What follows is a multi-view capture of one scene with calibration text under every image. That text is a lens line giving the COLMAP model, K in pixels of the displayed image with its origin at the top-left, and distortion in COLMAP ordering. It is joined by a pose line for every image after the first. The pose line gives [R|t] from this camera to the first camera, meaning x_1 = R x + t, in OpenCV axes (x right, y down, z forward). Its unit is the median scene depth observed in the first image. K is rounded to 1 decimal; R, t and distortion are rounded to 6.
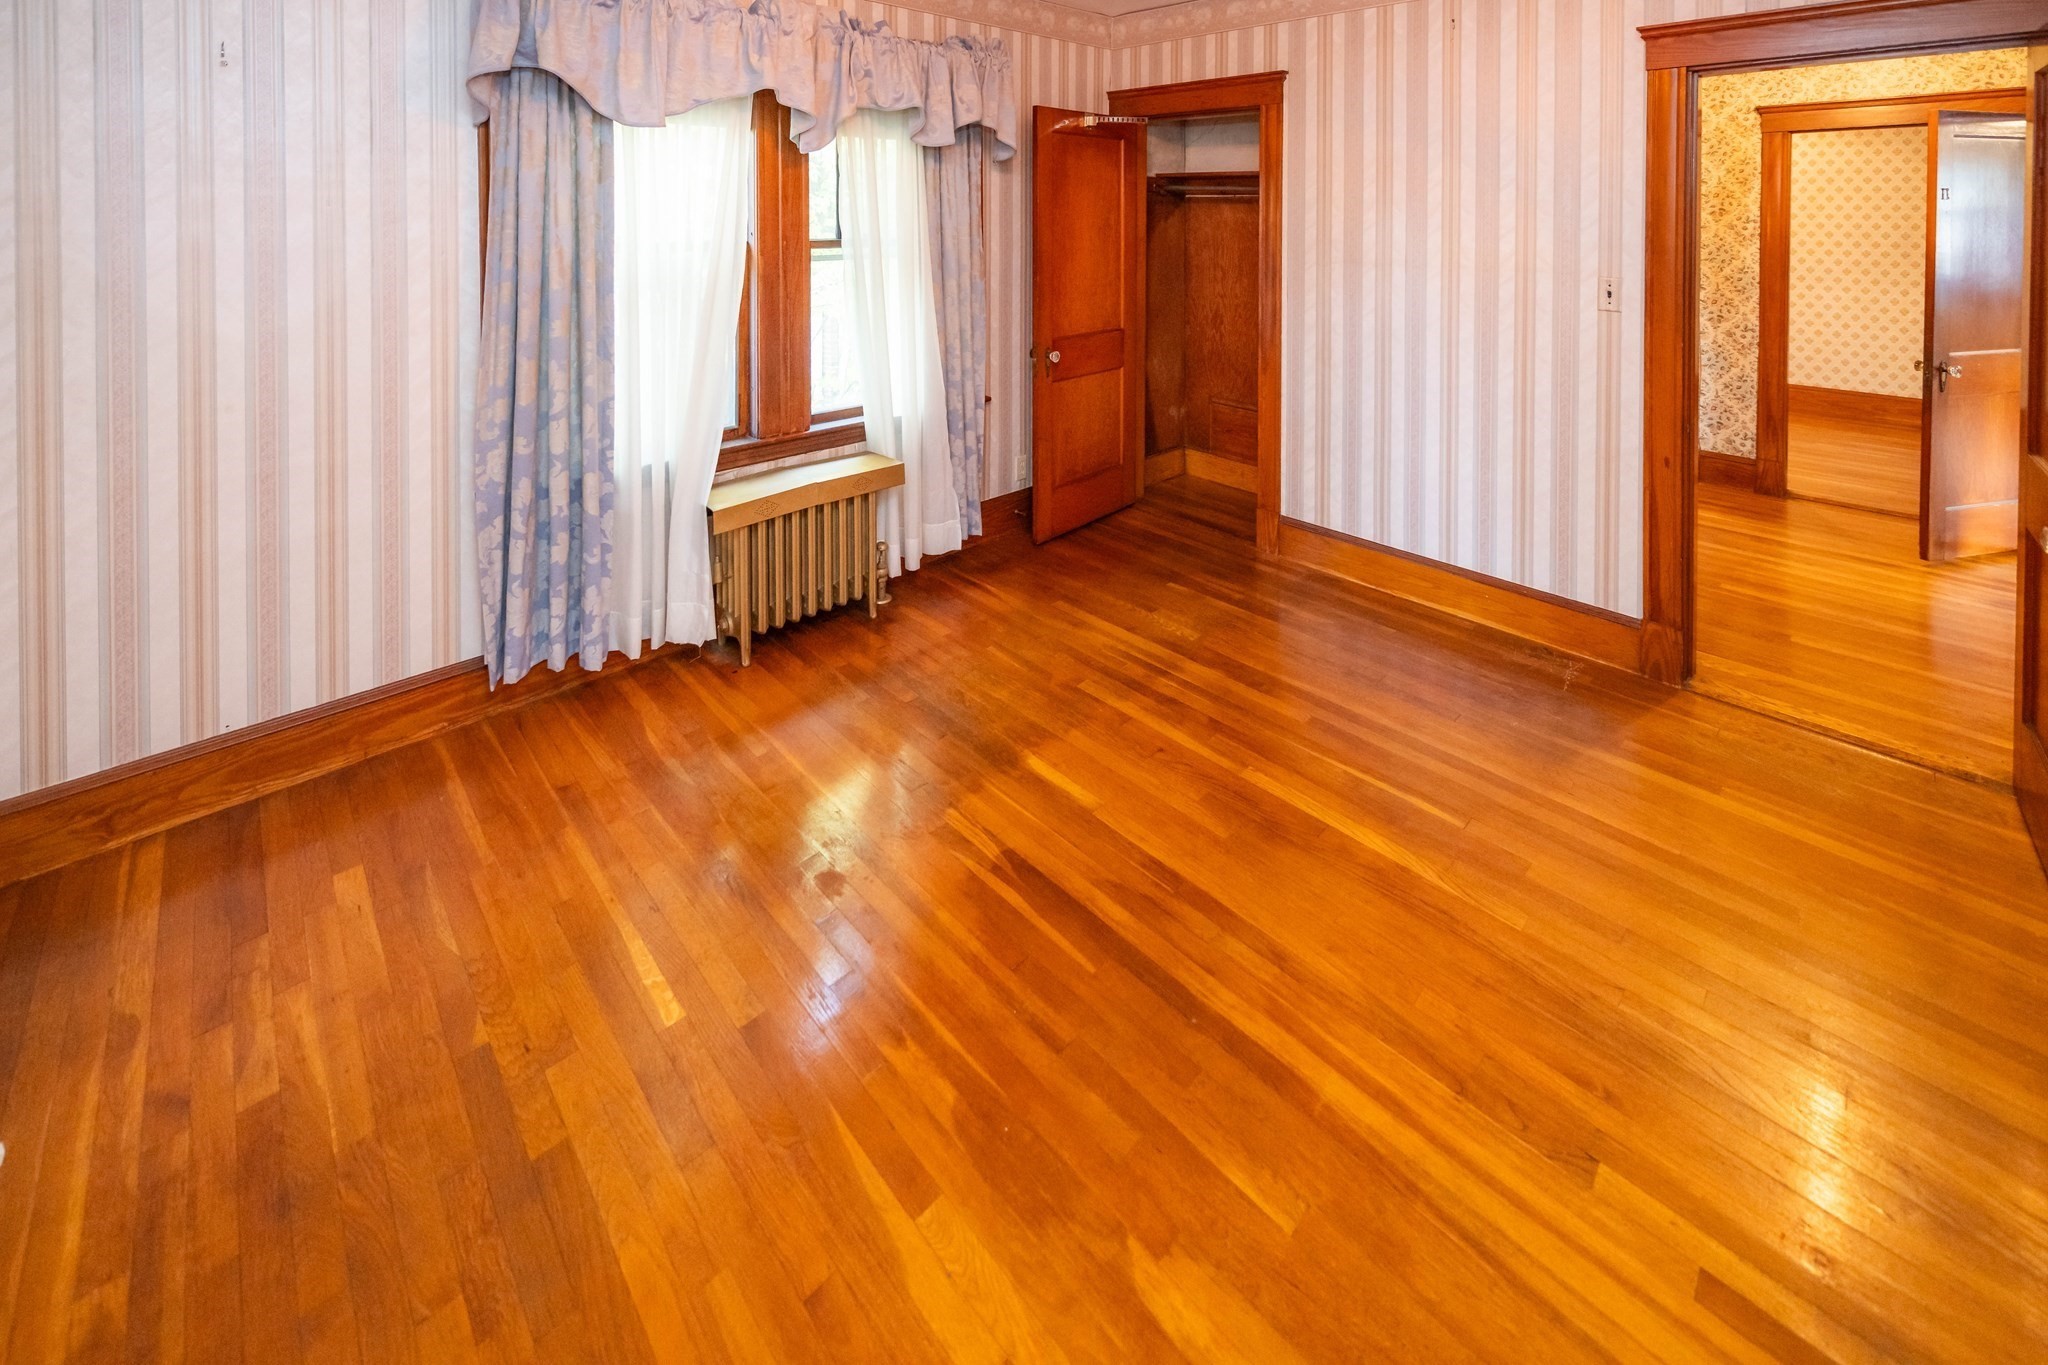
lens RADIAL K [[804.0, 0, 1024.4], [0, 804.0, 674.9], [0, 0, 1]] dist [-0.000521, -0.000386]
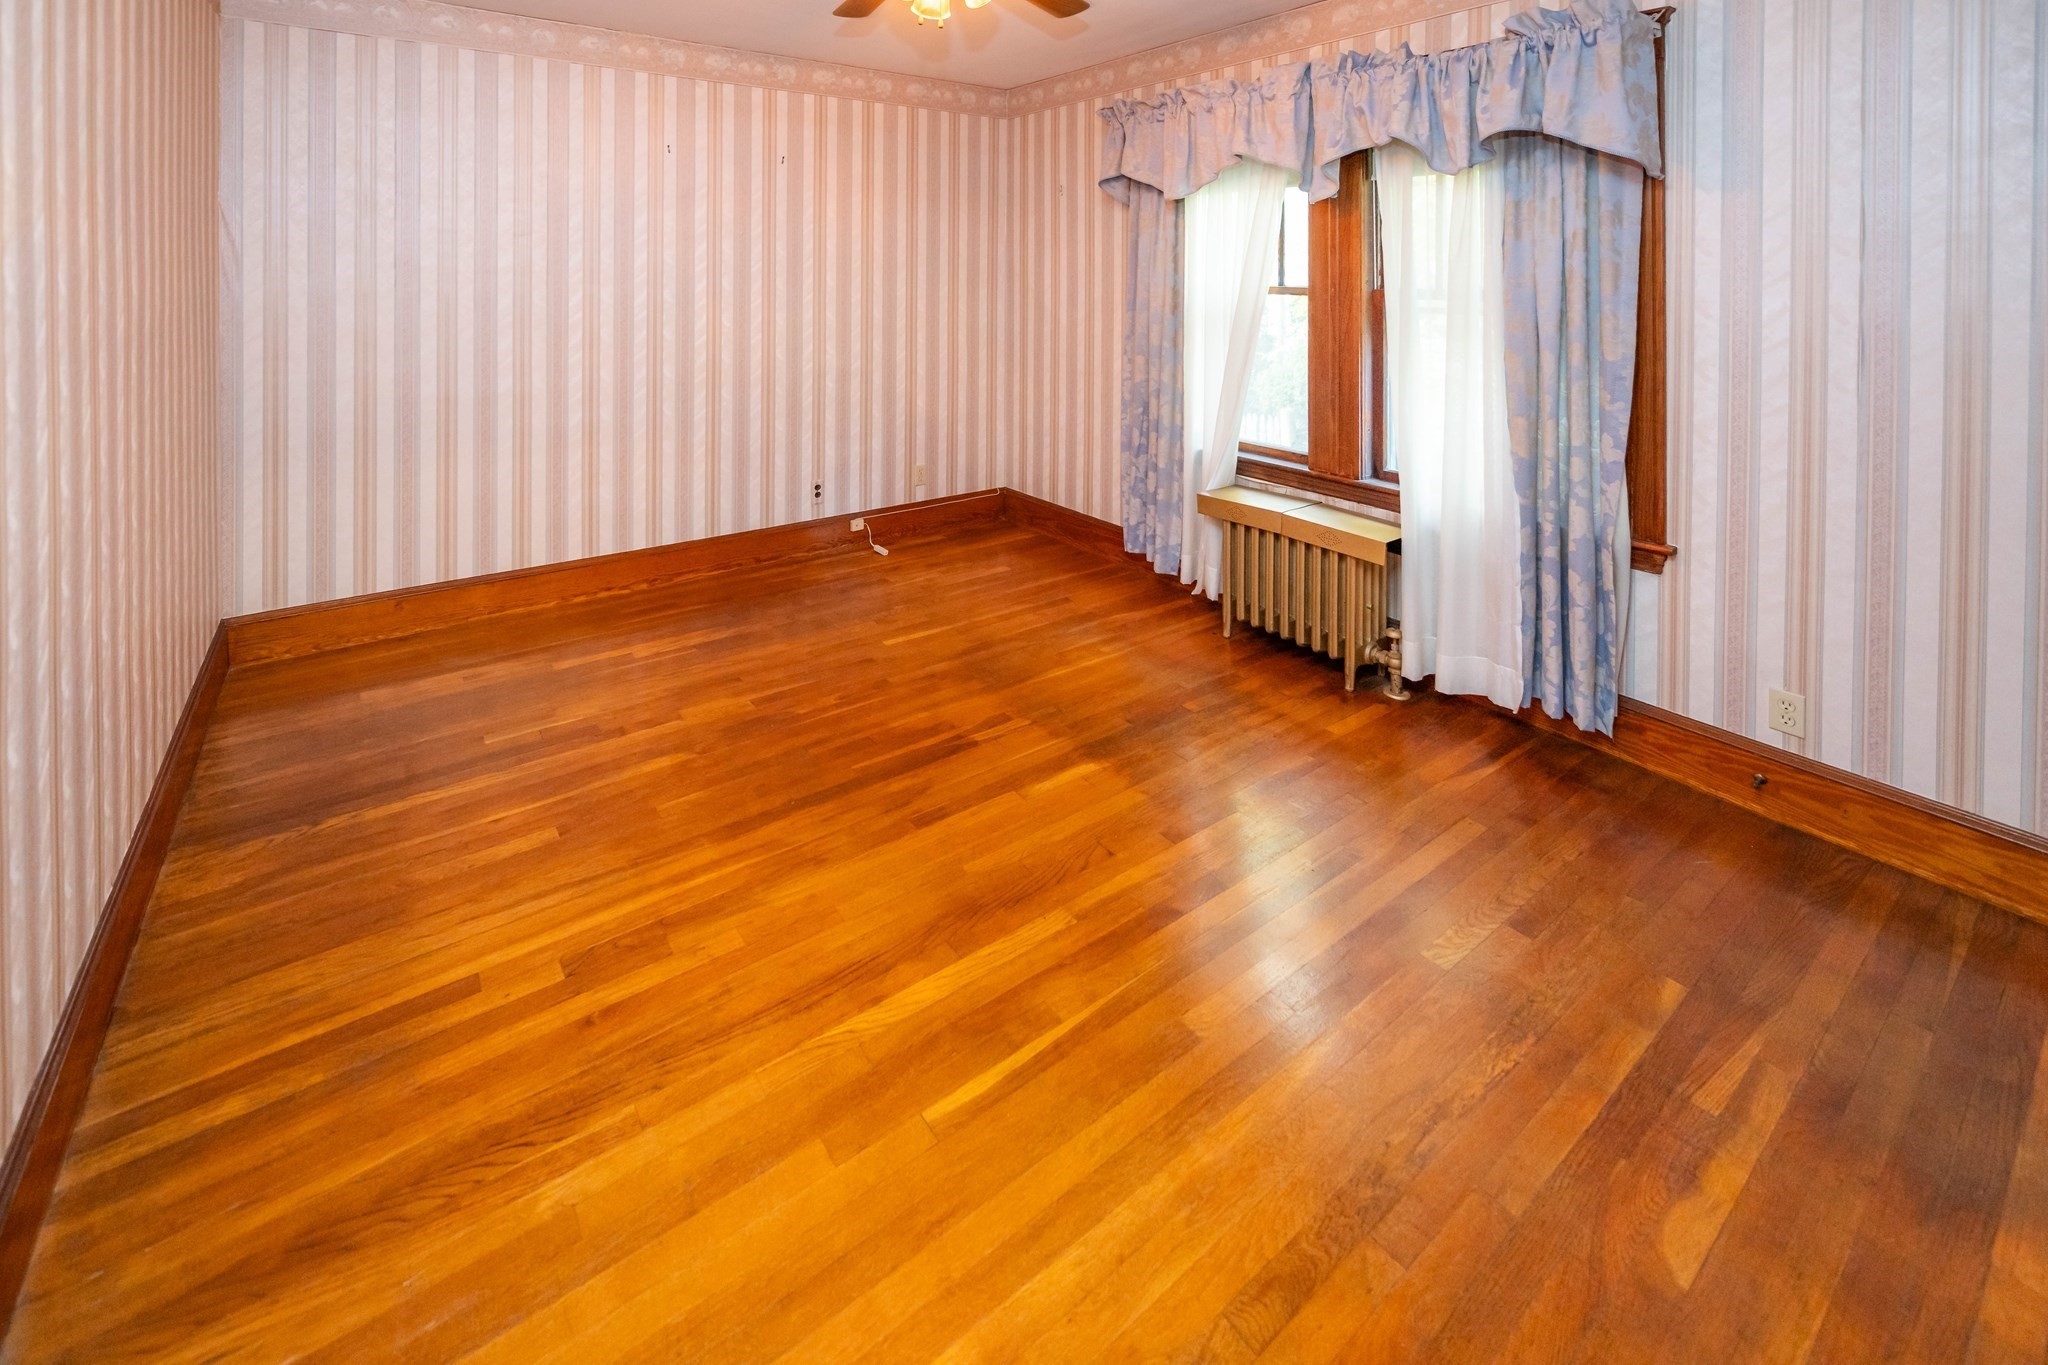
lens RADIAL K [[804.0, 0, 1024.4], [0, 804.0, 674.9], [0, 0, 1]] dist [-0.000521, -0.000386]
pose [[-0.165969, 0.436524, -0.884252, 1.037691], [-0.493915, 0.739311, 0.457677, -0.485702], [0.853524, 0.512705, 0.092903, 0.856831]]
